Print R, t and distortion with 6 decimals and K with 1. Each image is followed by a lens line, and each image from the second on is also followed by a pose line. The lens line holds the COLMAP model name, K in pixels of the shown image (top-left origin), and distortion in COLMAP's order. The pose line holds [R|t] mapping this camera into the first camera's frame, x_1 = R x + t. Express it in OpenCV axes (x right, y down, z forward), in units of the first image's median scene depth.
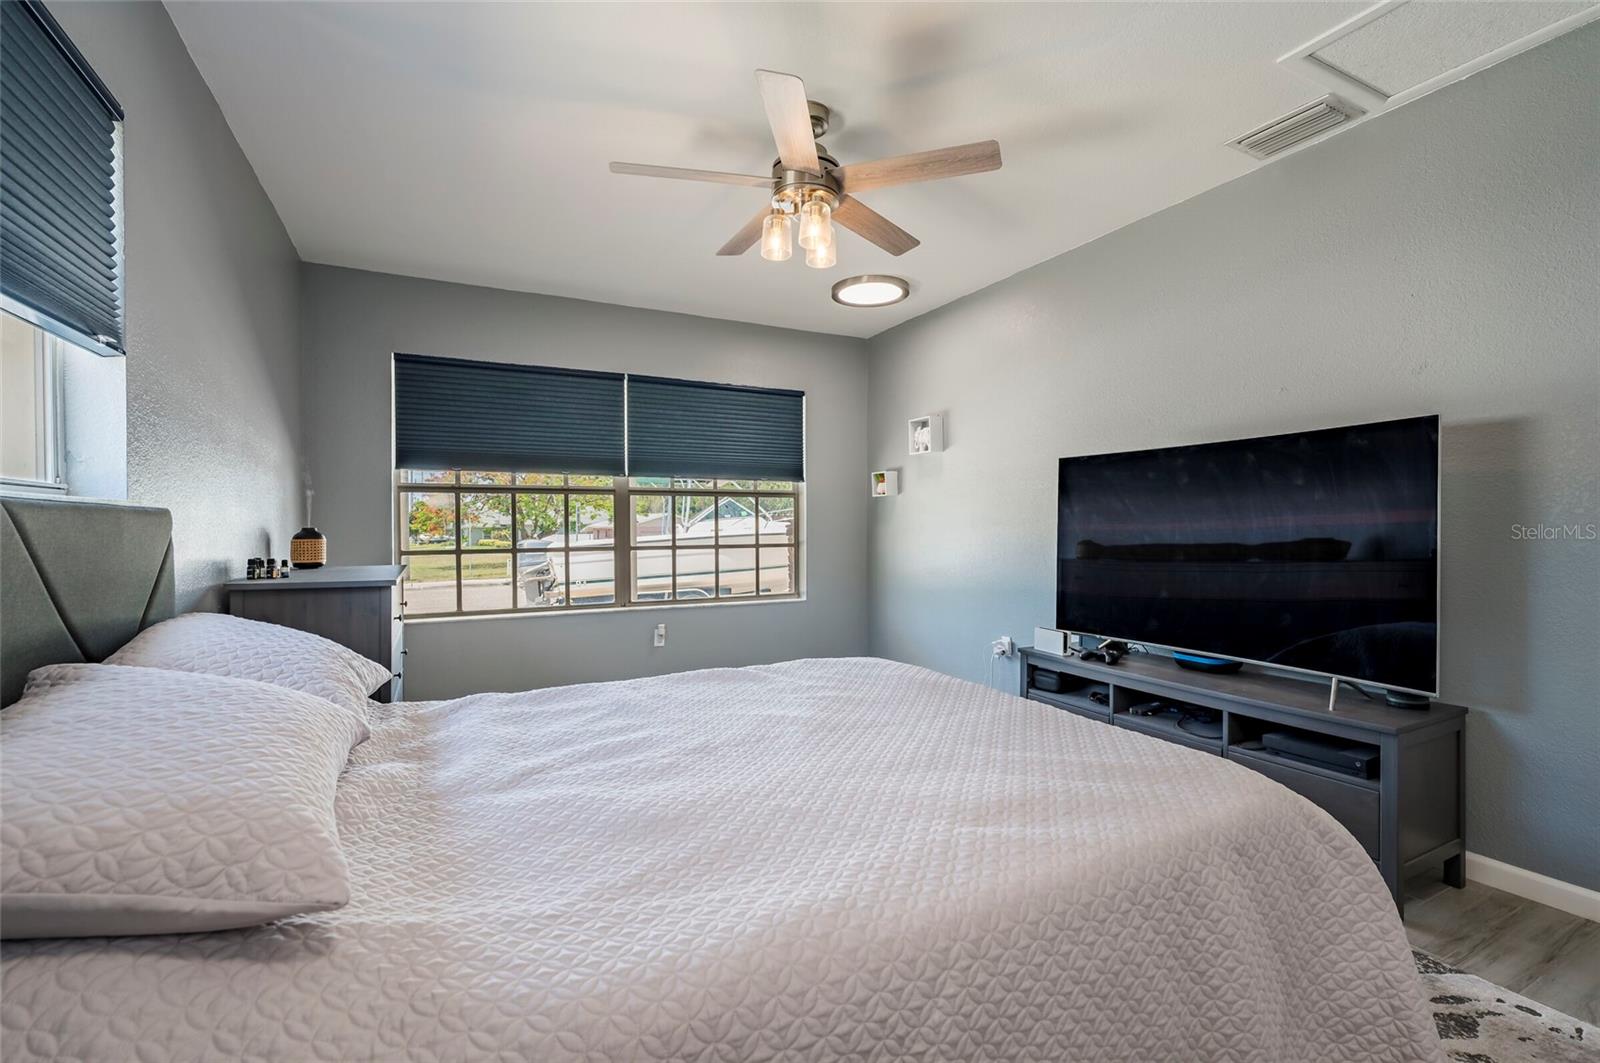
lens RADIAL K [[705.9, 0, 806.9], [0, 705.9, 533.1], [0, 0, 1]] dist [0.000001, -0.000434]
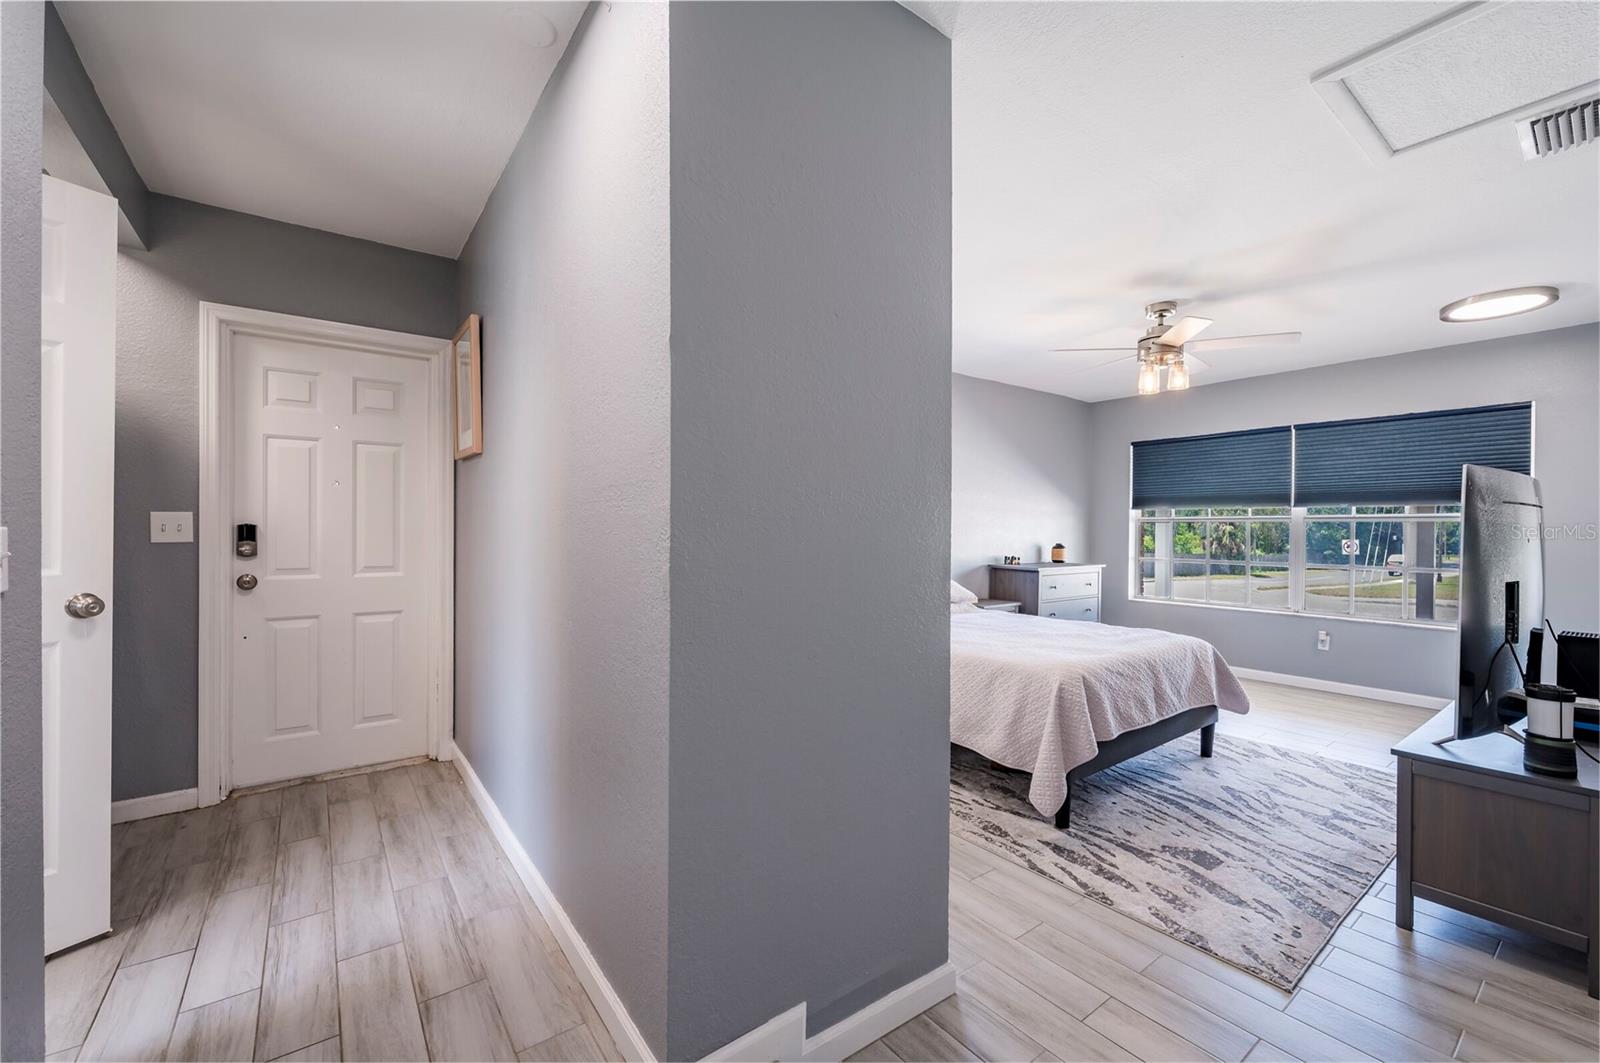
lens RADIAL K [[648.1, 0, 800.0], [0, 648.1, 531.5], [0, 0, 1]] dist [-0.002286, -0.000421]
pose [[0.170677, 0.008593, -0.985290, 0.752553], [-0.021795, 0.999750, 0.004944, -0.025167], [0.985086, 0.020631, 0.170822, -0.051504]]
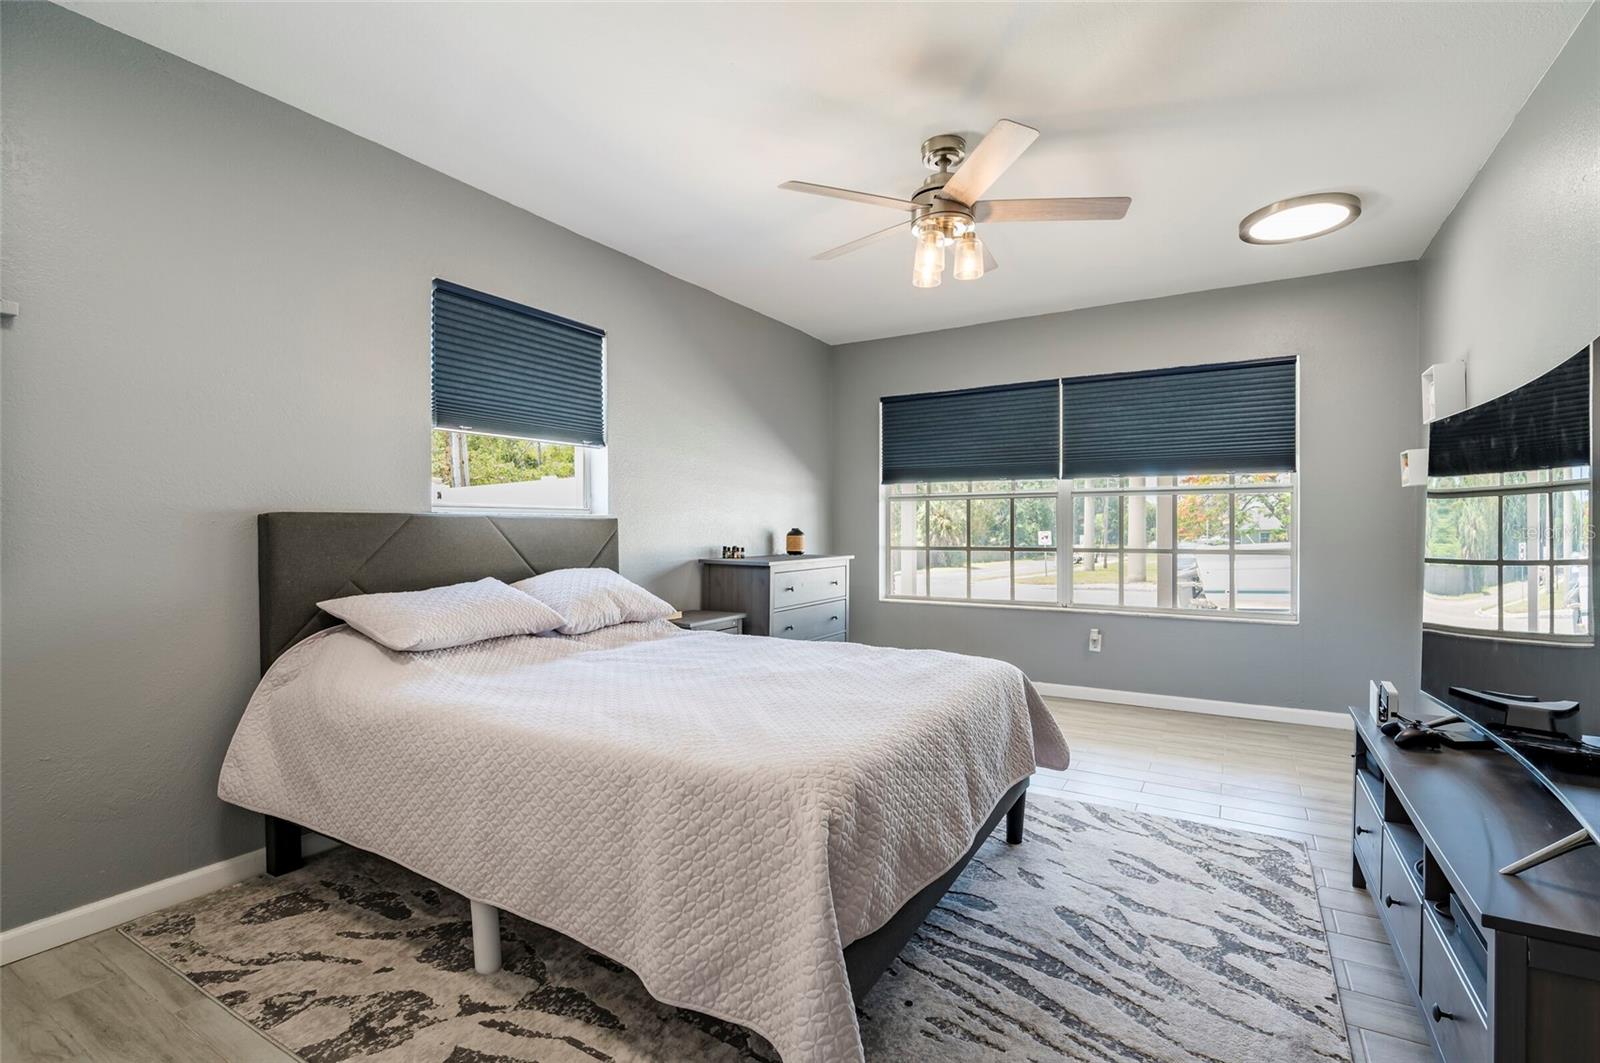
lens RADIAL K [[723.9, 0, 800.0], [0, 723.9, 531.5], [0, 0, 1]] dist [-0.001016, -0.005082]
pose [[0.534626, 0.006624, -0.845063, 0.444311], [-0.011560, 0.999933, 0.000525, -0.000880], [0.845010, 0.009488, 0.534667, 0.130538]]
